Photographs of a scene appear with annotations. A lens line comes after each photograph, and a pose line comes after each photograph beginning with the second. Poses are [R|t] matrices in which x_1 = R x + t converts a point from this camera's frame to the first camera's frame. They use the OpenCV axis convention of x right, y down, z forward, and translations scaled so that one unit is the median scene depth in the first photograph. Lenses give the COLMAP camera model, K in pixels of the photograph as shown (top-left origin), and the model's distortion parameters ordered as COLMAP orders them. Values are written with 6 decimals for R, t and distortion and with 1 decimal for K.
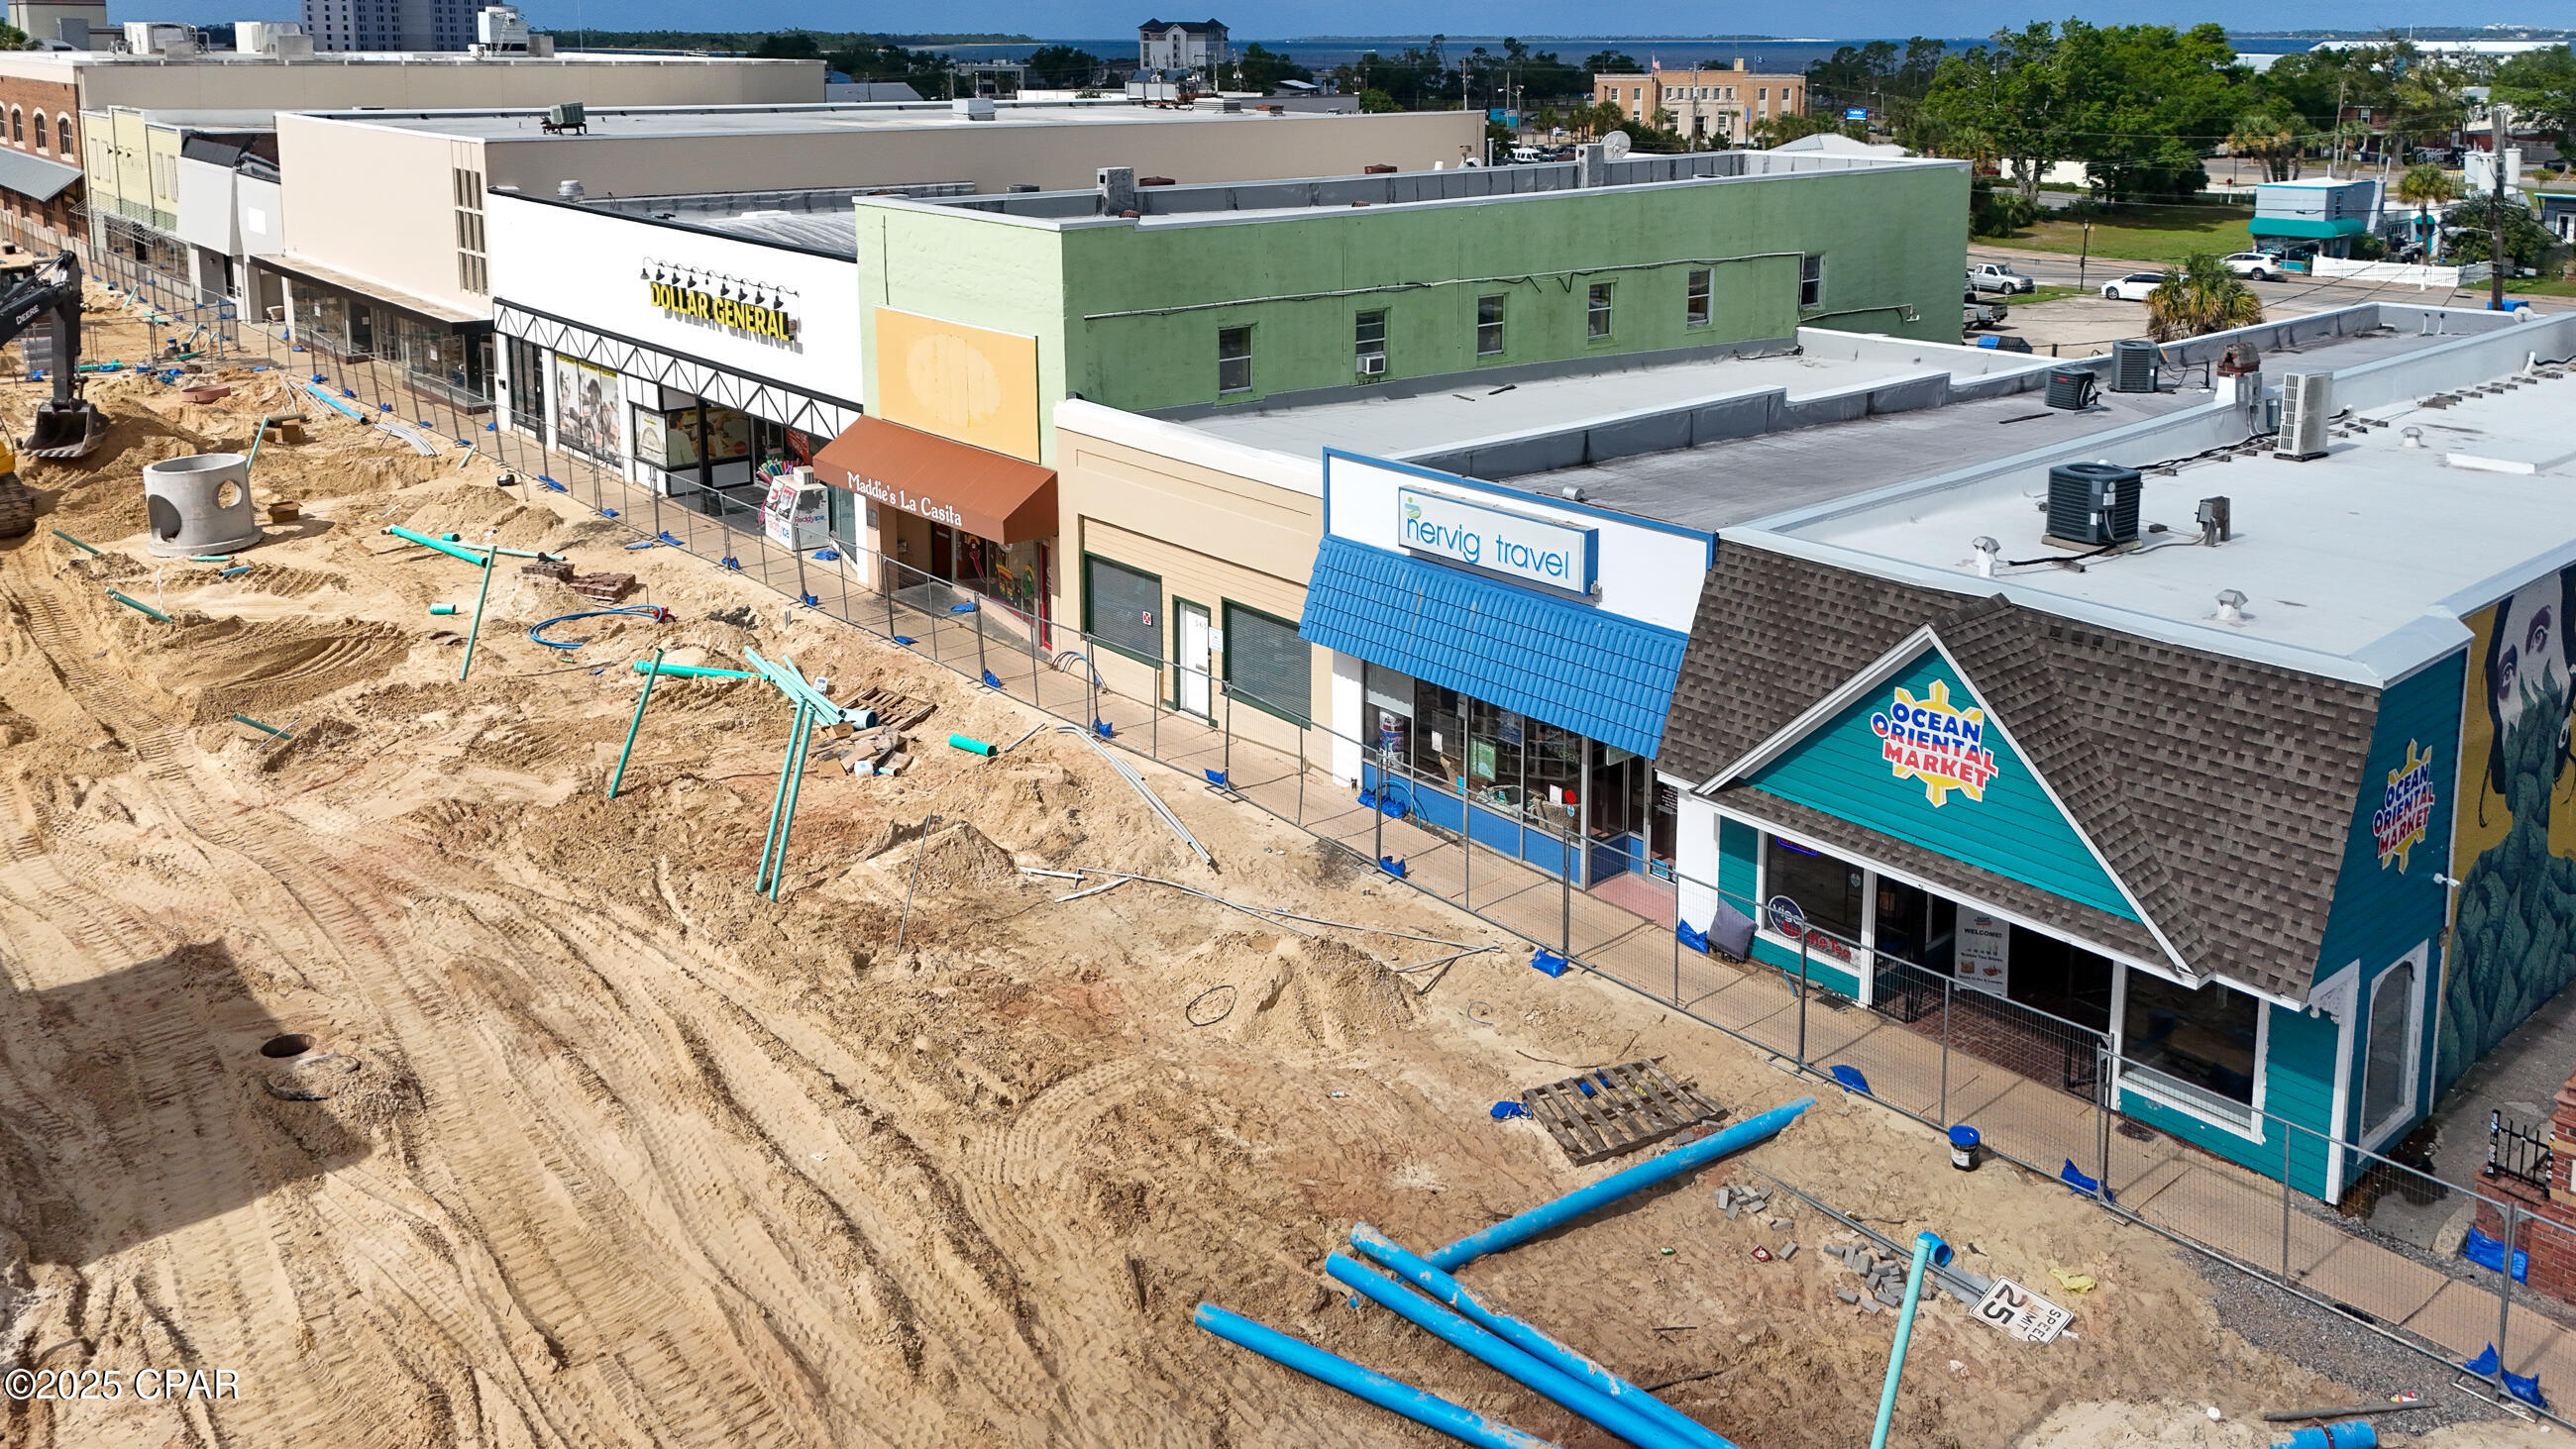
lens RADIAL K [[1960.2, 0, 1295.3], [0, 1960.2, 331.8], [0, 0, 1]] dist [0.028940, -0.008671]
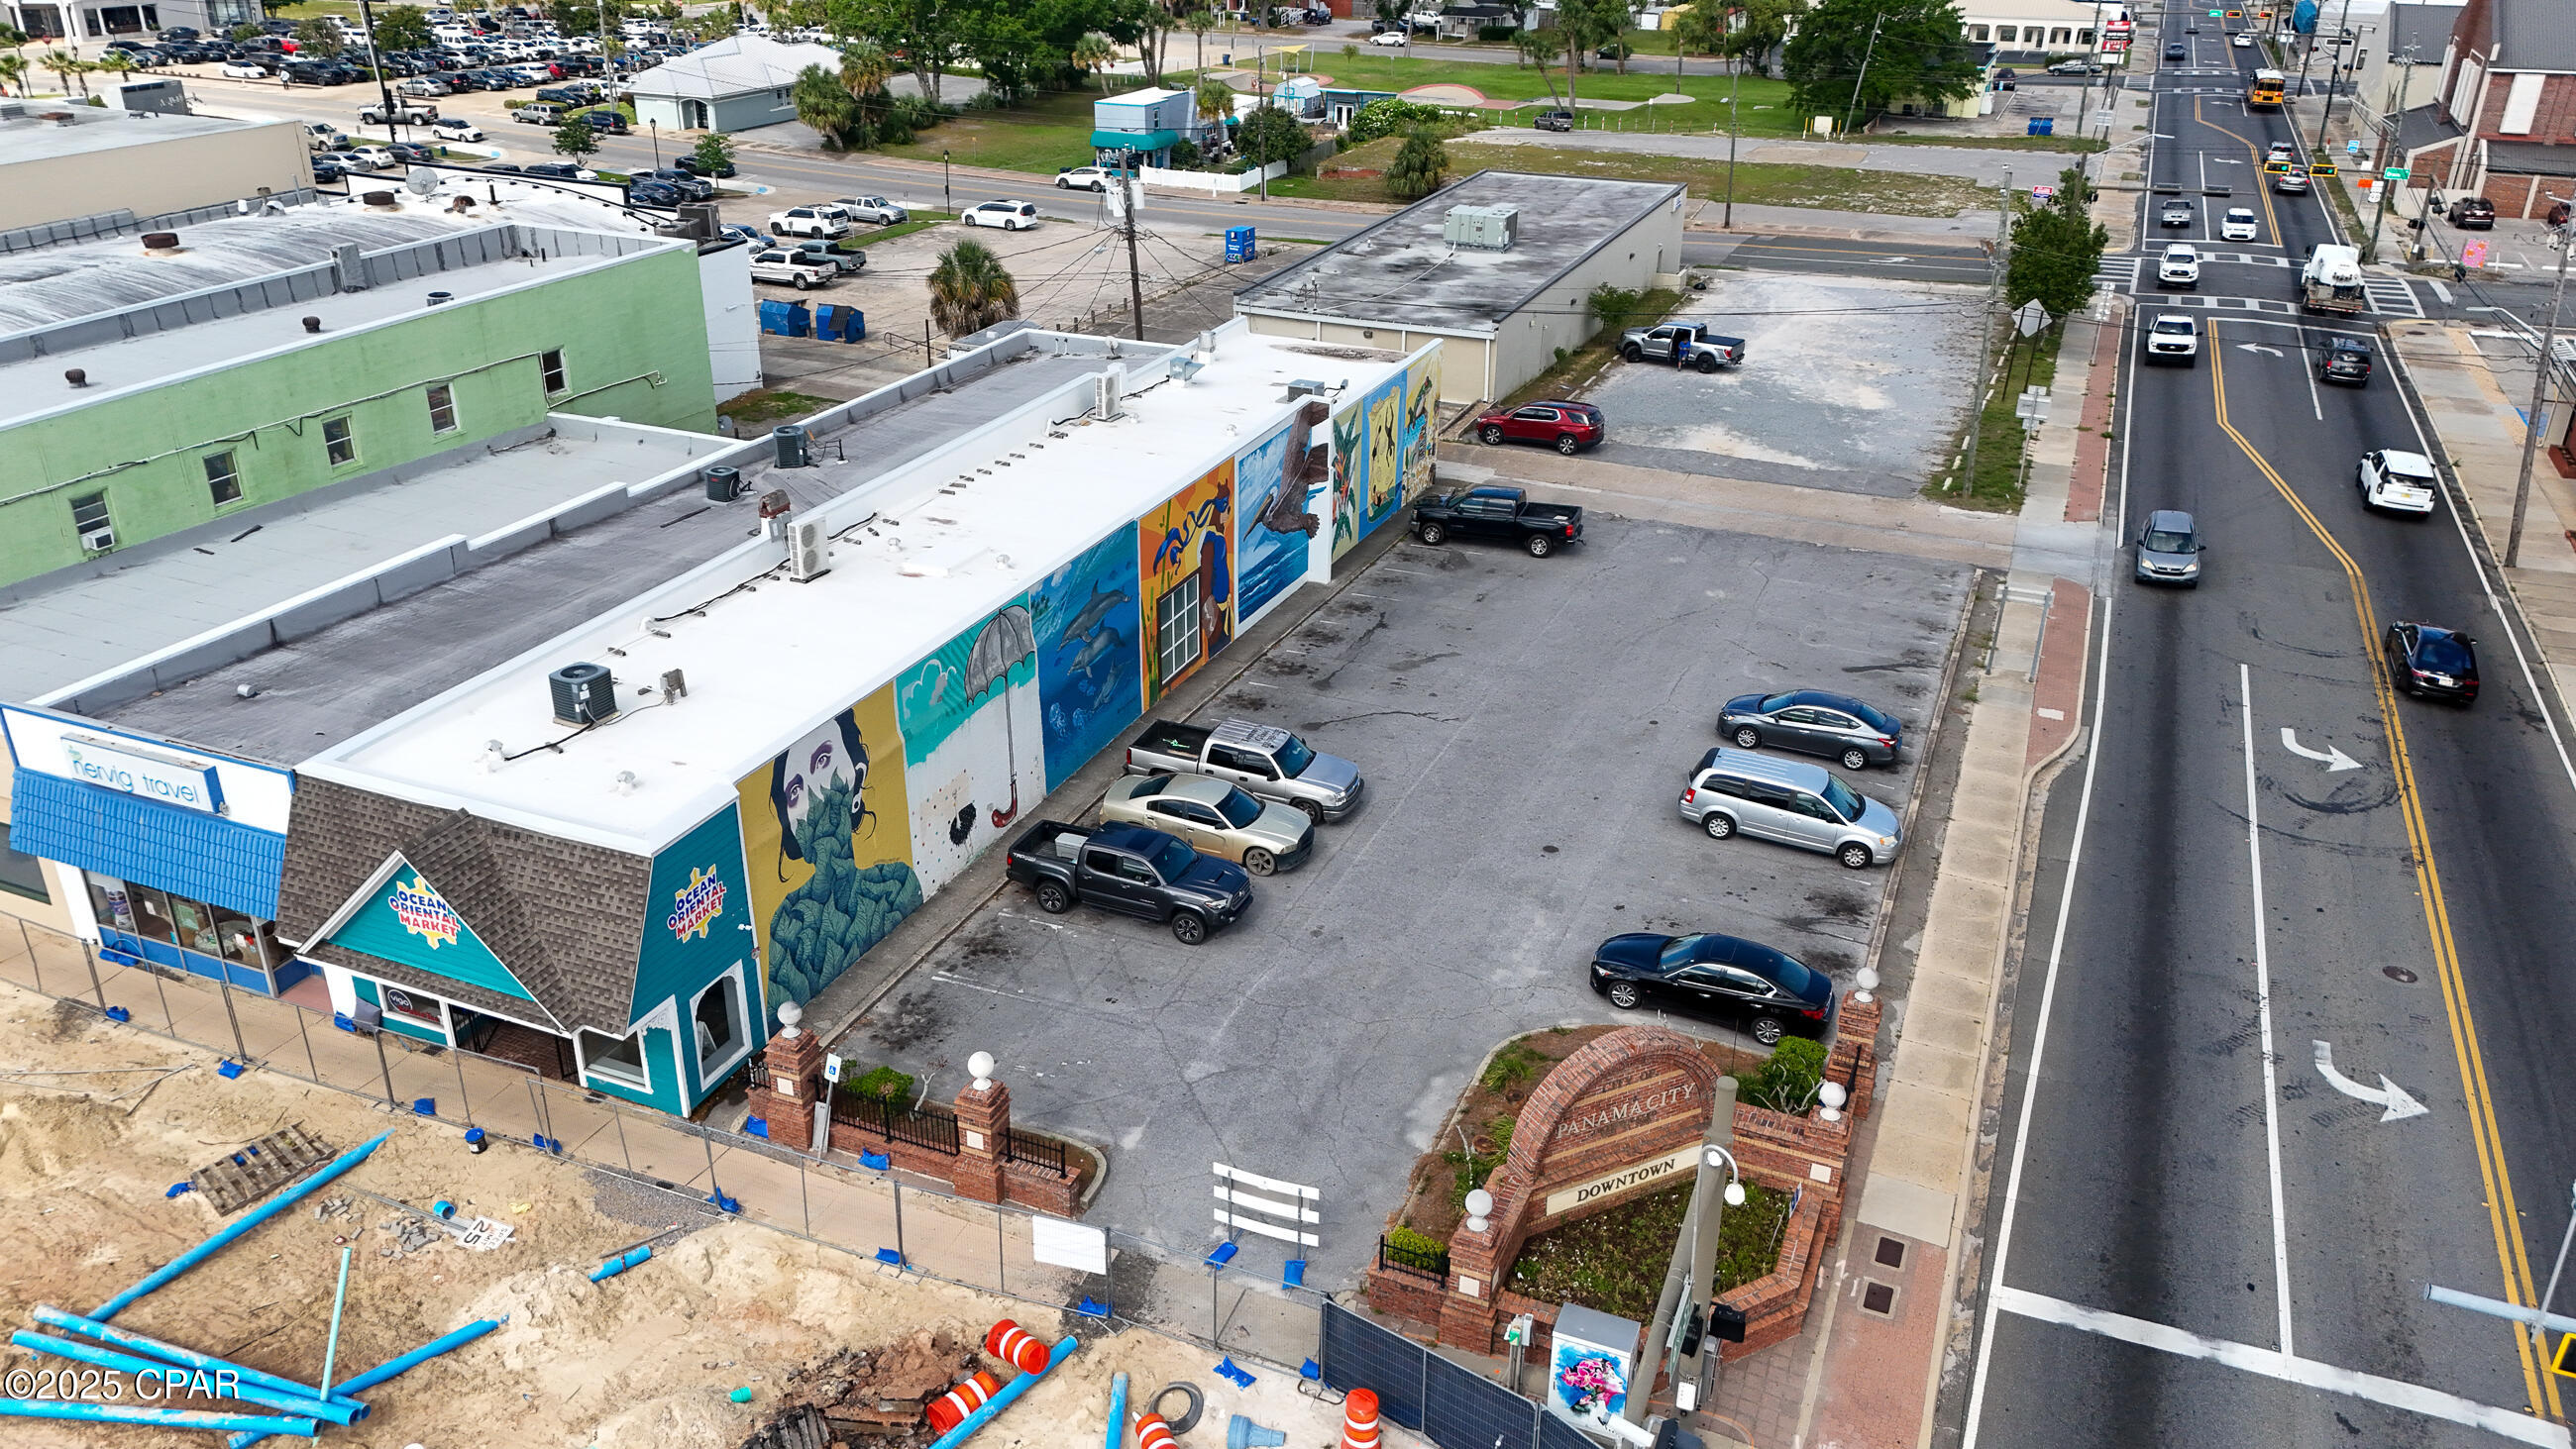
lens RADIAL K [[1880.7, 0, 1322.9], [0, 1880.7, 726.0], [0, 0, 1]] dist [0.026880, -0.005731]
pose [[0.887217, -0.186800, 0.421844, 0.336825], [0.049211, 0.947465, 0.316052, -0.358200], [-0.458721, -0.259647, 0.849799, -0.546927]]
